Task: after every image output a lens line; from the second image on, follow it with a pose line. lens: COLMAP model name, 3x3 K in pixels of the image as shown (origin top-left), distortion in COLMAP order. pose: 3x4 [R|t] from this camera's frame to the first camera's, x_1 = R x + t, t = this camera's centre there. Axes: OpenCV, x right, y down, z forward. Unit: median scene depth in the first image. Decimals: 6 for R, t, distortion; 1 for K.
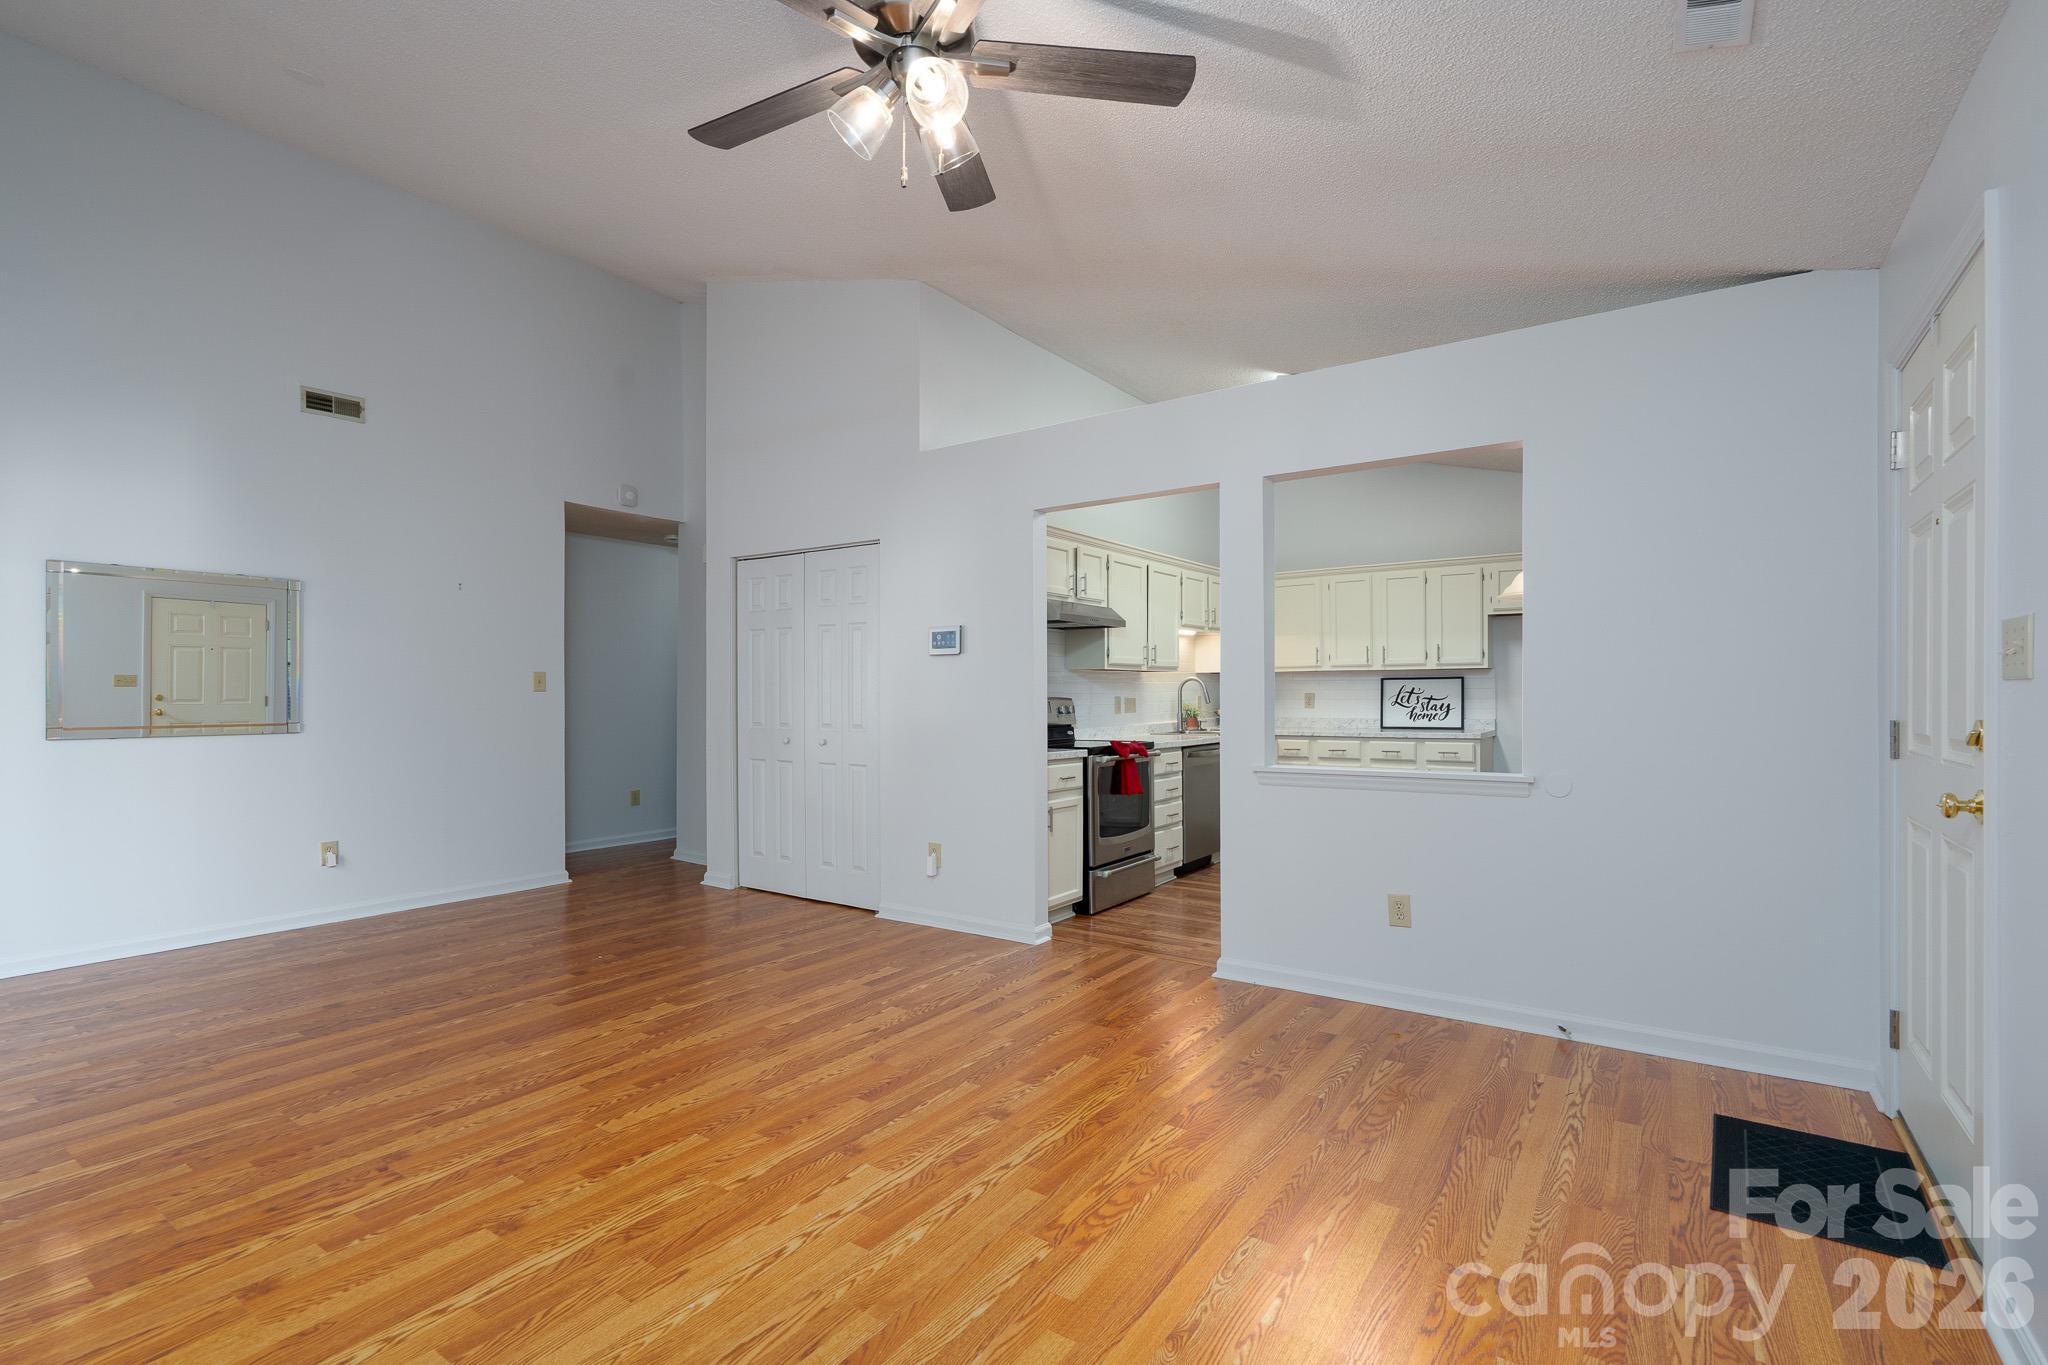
lens RADIAL K [[999.7, 0, 1064.9], [0, 999.7, 696.3], [0, 0, 1]] dist [0.000277, 0.000514]
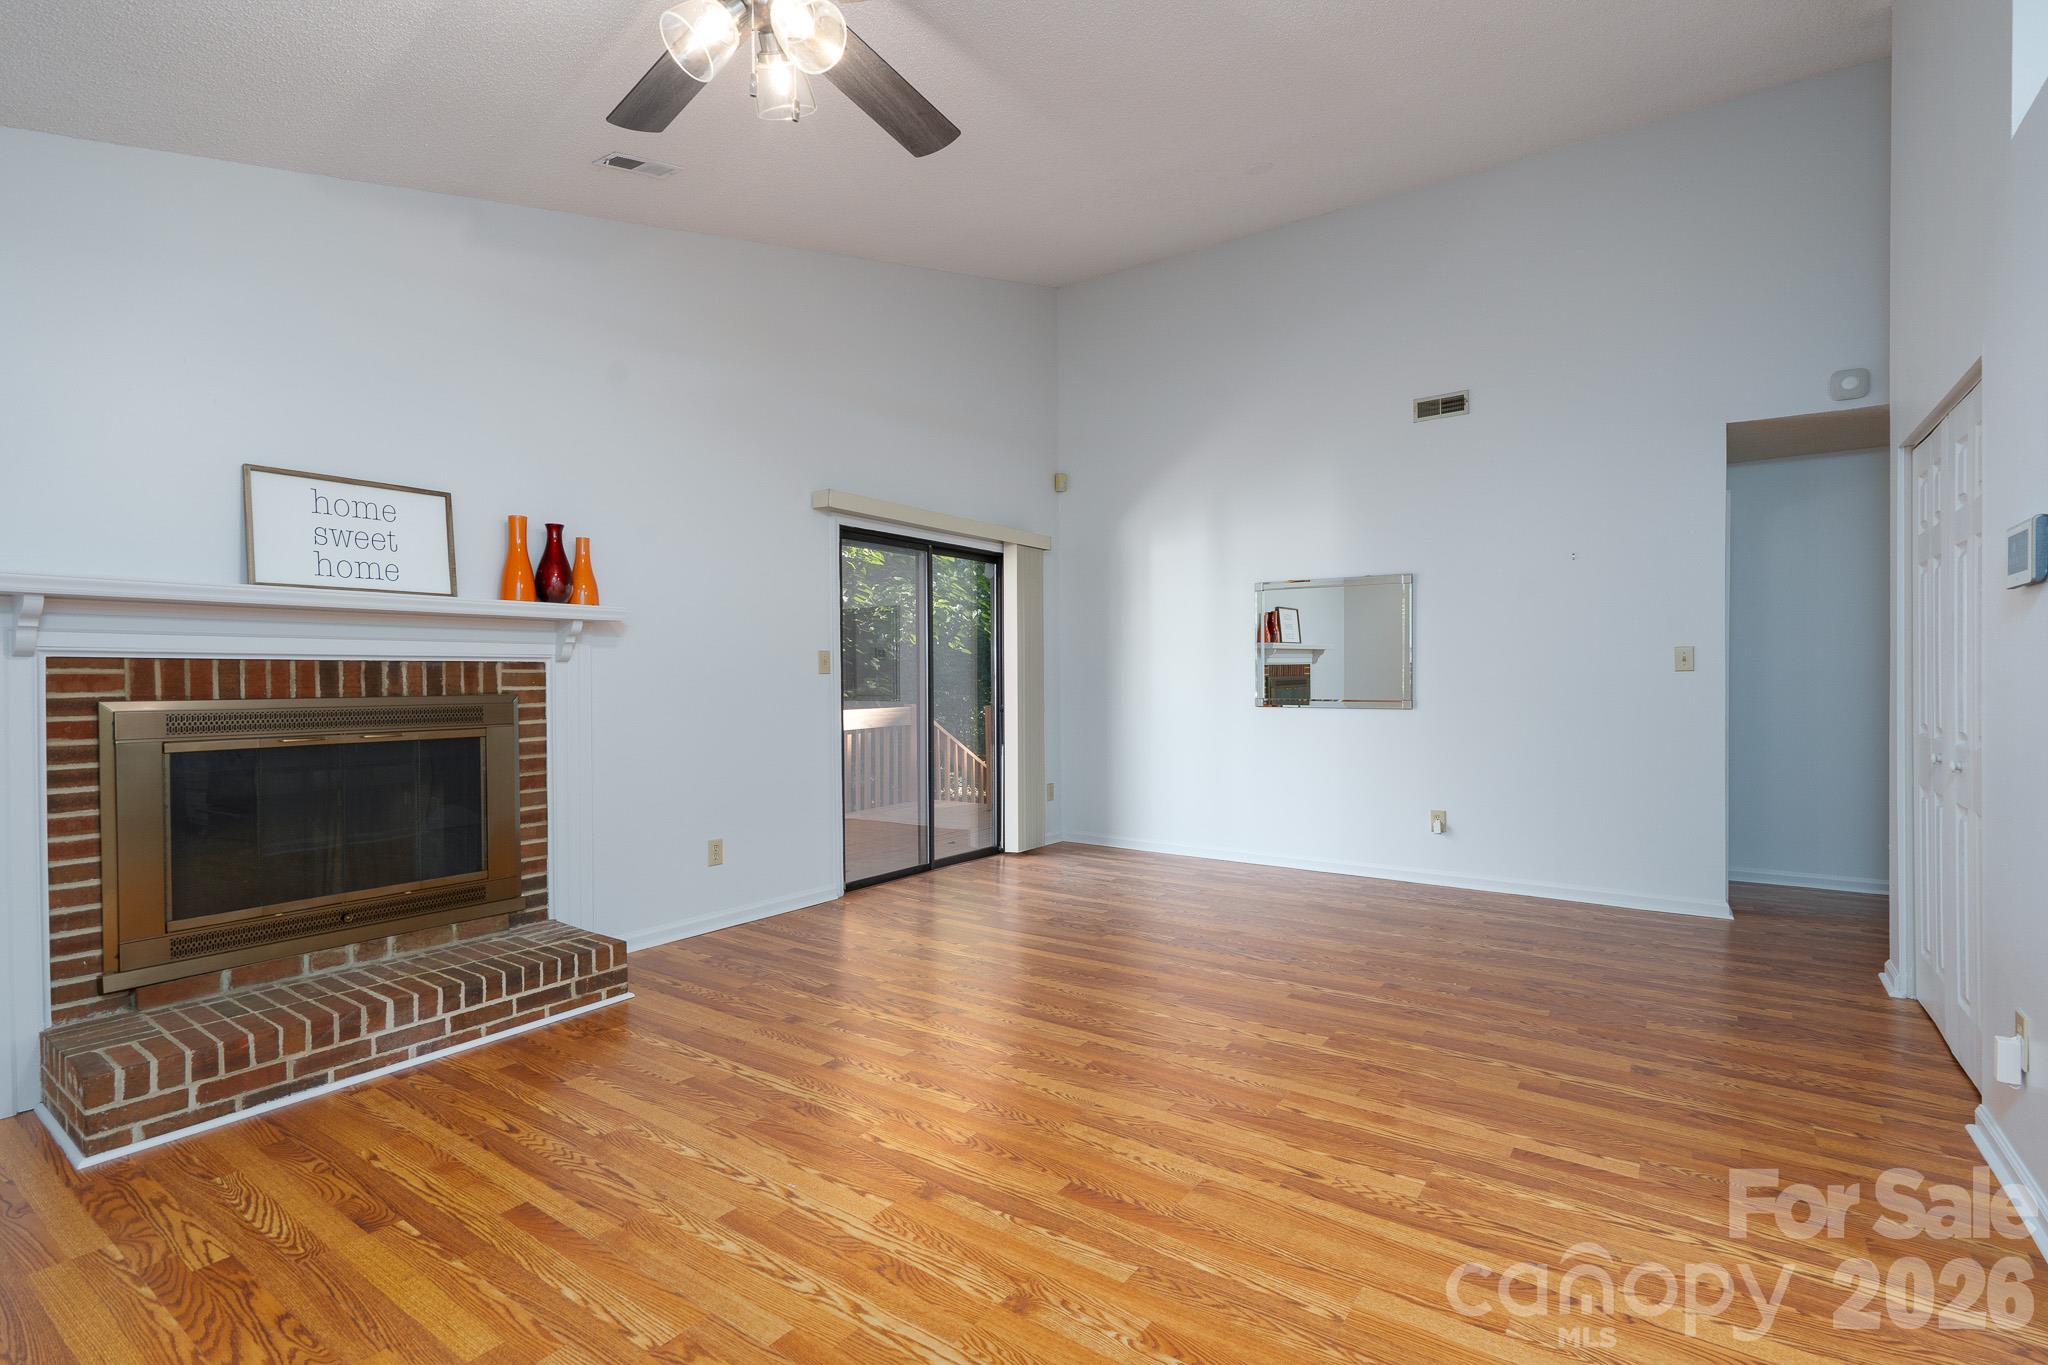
lens RADIAL K [[930.3, 0, 946.0], [0, 930.3, 684.3], [0, 0, 1]] dist [-0.002366, 0.000066]
pose [[-0.079661, 0.010275, -0.996769, 0.500875], [0.001448, 0.999947, 0.010192, -0.002722], [0.996821, -0.000631, -0.079671, 0.901811]]
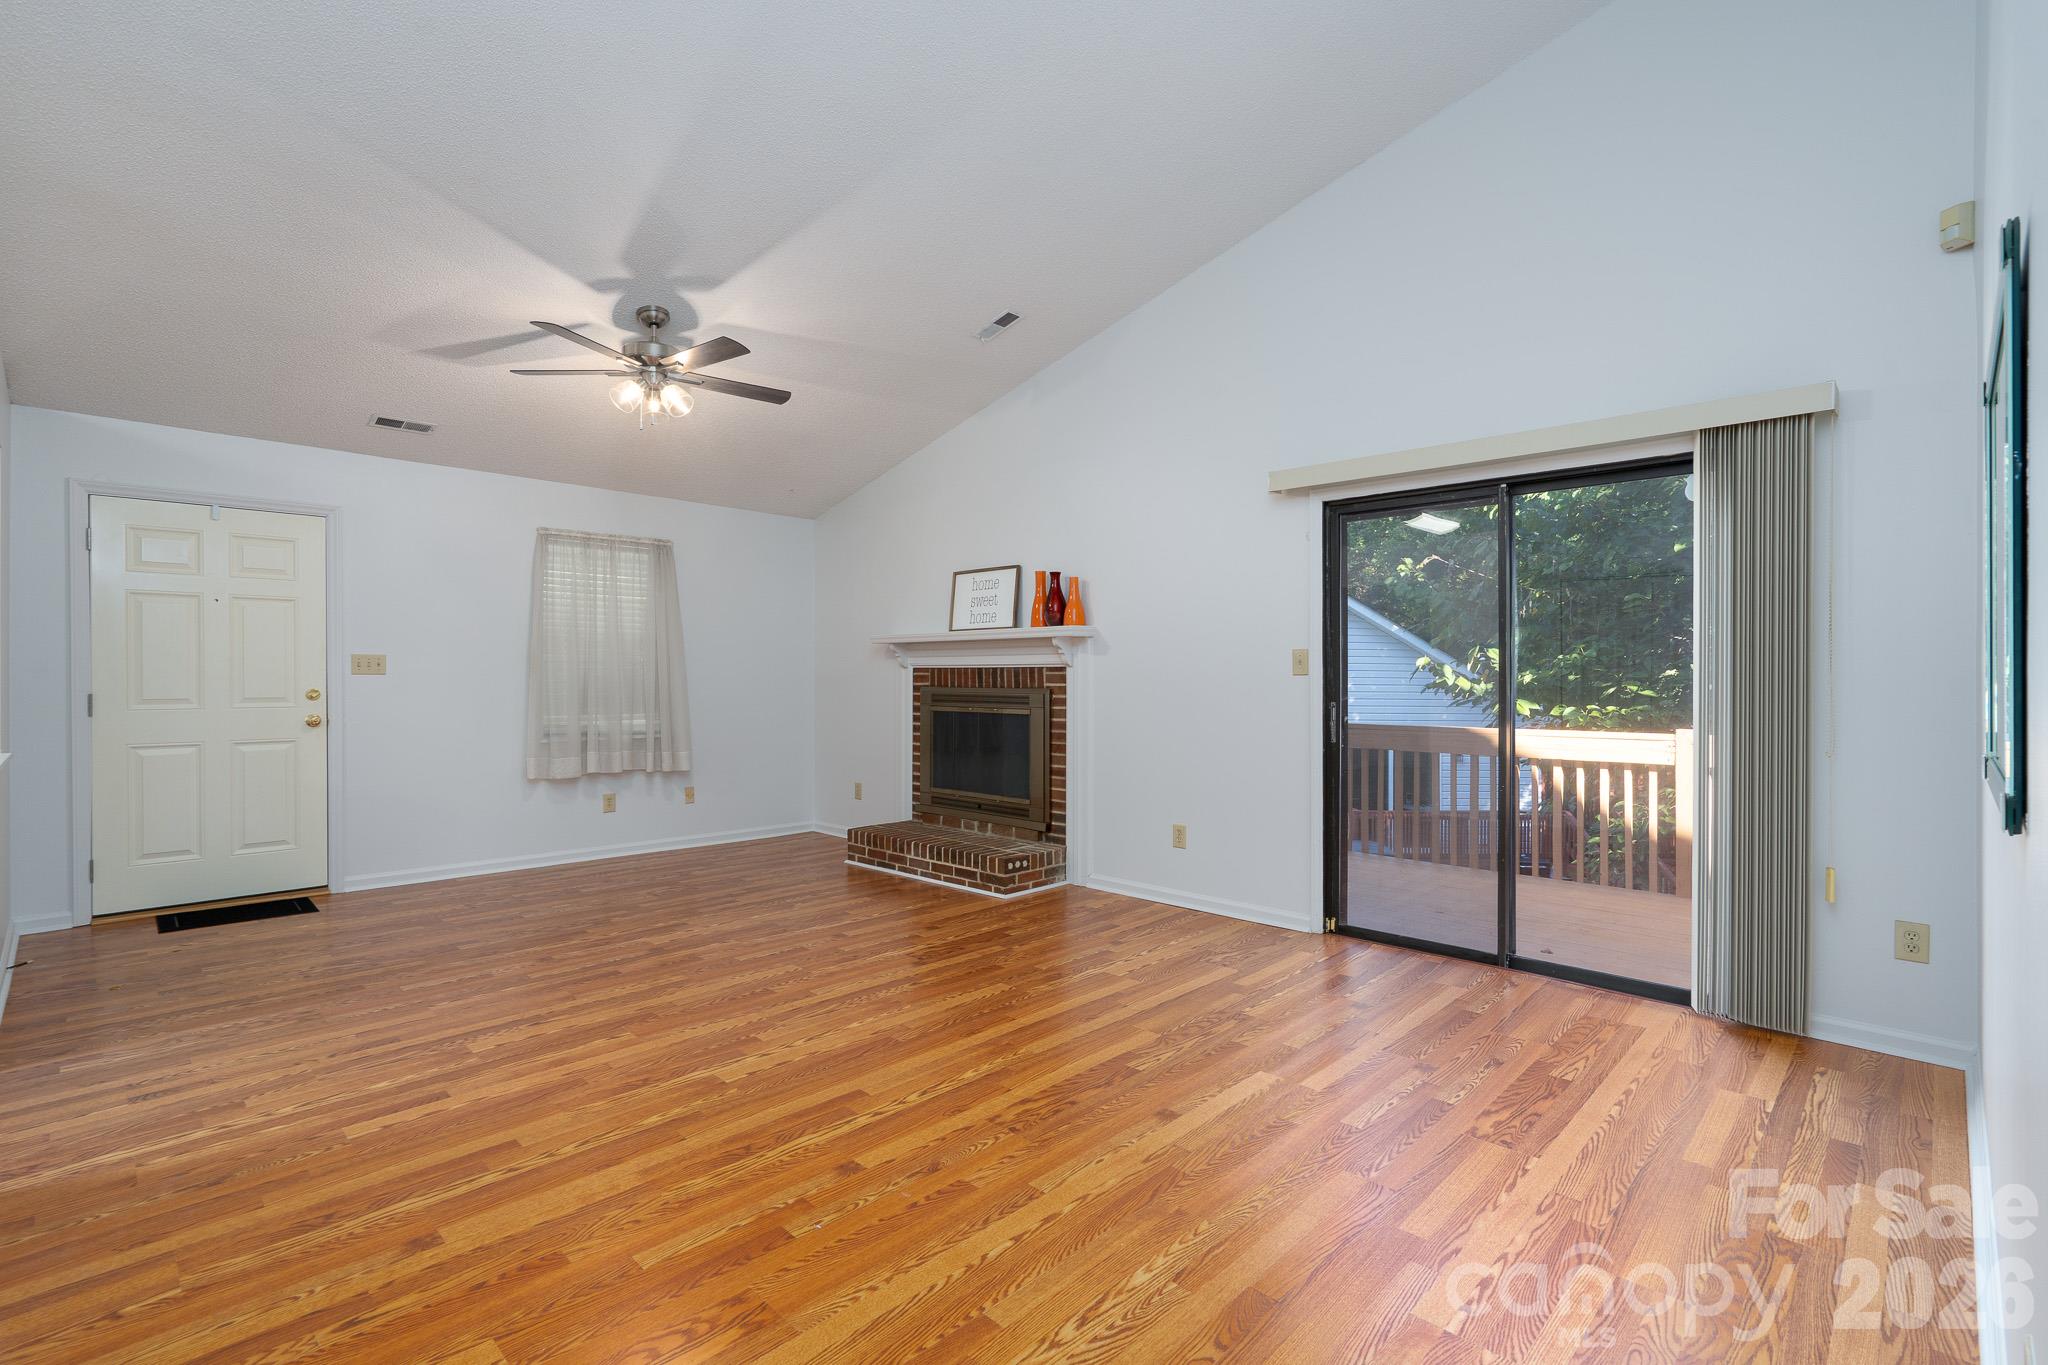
lens RADIAL K [[922.1, 0, 1047.0], [0, 922.1, 681.9], [0, 0, 1]] dist [-0.000174, 0.000306]
pose [[-0.988283, -0.001245, 0.152624, -0.911113], [-0.000236, 0.999978, 0.006634, -0.003033], [-0.152629, 0.006520, -0.988262, 2.017530]]
